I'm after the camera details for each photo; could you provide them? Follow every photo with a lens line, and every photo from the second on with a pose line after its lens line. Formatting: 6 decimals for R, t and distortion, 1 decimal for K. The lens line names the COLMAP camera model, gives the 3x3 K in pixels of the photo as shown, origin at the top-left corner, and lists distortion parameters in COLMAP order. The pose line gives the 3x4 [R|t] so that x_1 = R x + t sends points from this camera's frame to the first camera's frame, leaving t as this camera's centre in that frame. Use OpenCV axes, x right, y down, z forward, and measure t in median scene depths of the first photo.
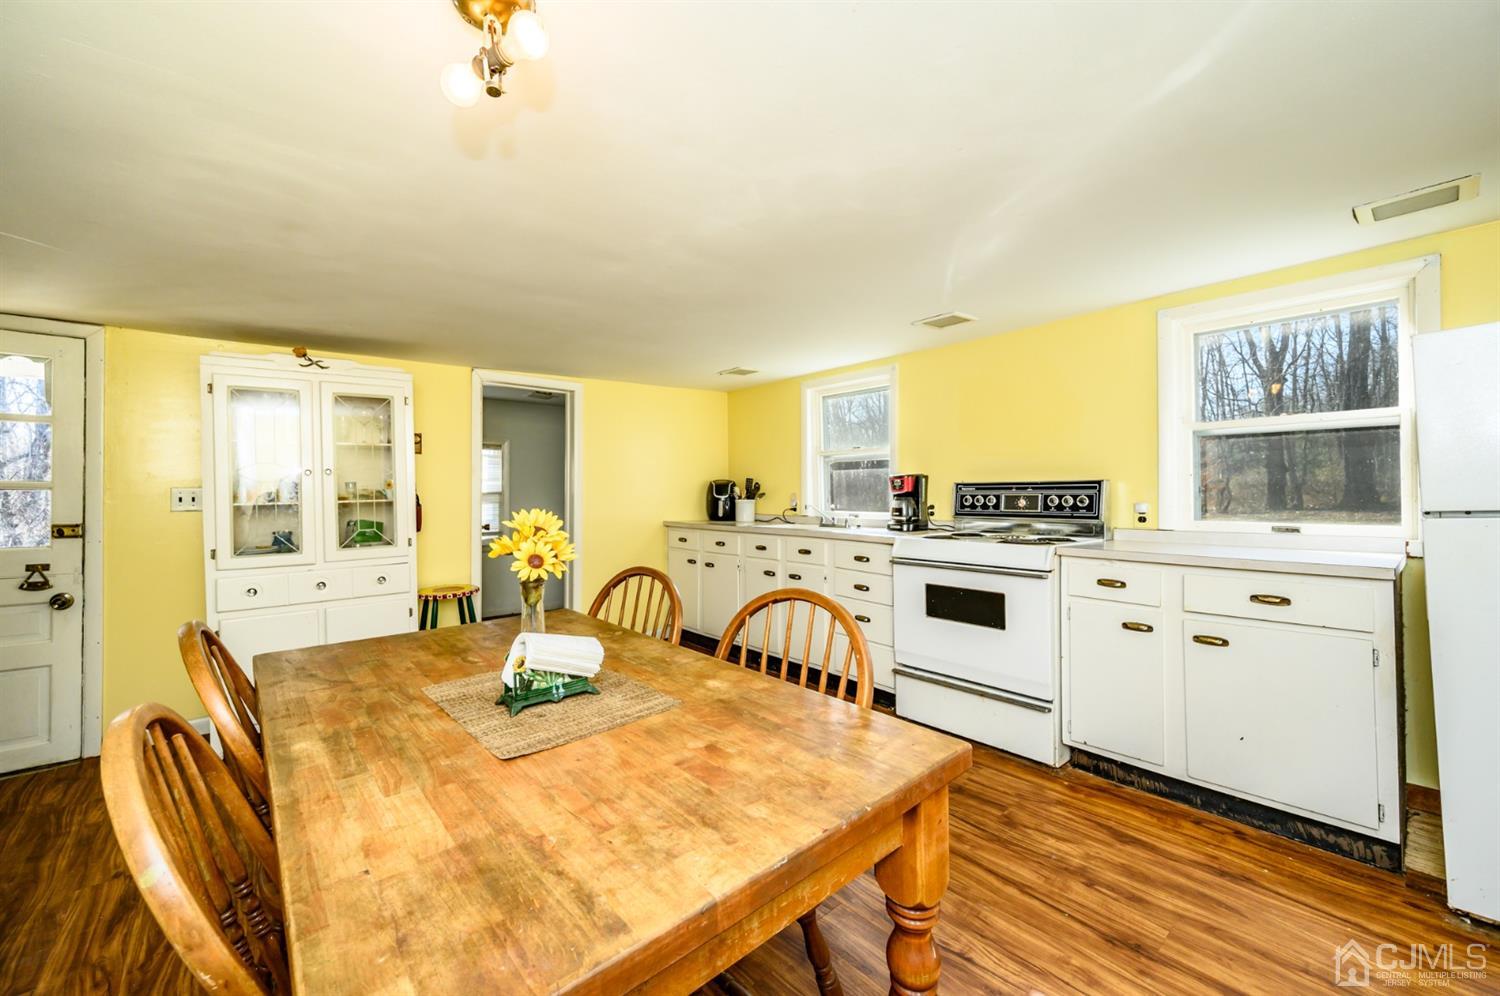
lens RADIAL K [[601.0, 0, 737.6], [0, 601.0, 491.6], [0, 0, 1]] dist [-0.000380, -0.000193]
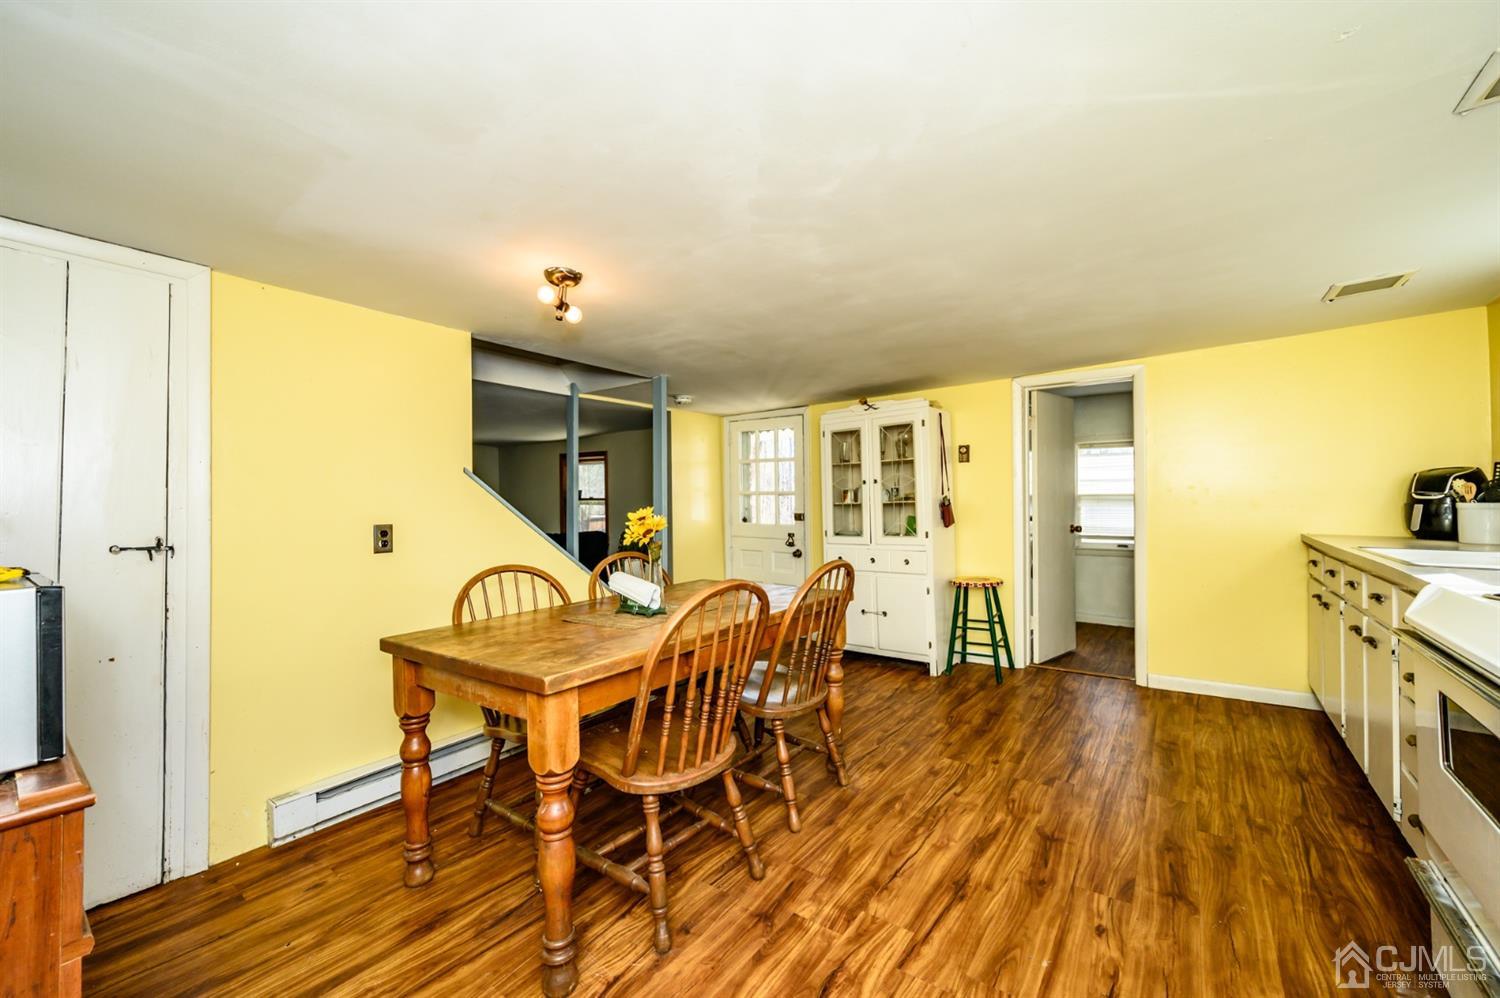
lens RADIAL K [[594.6, 0, 760.2], [0, 594.6, 494.4], [0, 0, 1]] dist [0.000242, 0.000193]
pose [[0.215814, -0.009170, -0.976391, 0.718182], [0.008759, 0.999934, -0.007455, 0.006752], [0.976395, -0.006943, 0.215880, 0.480947]]
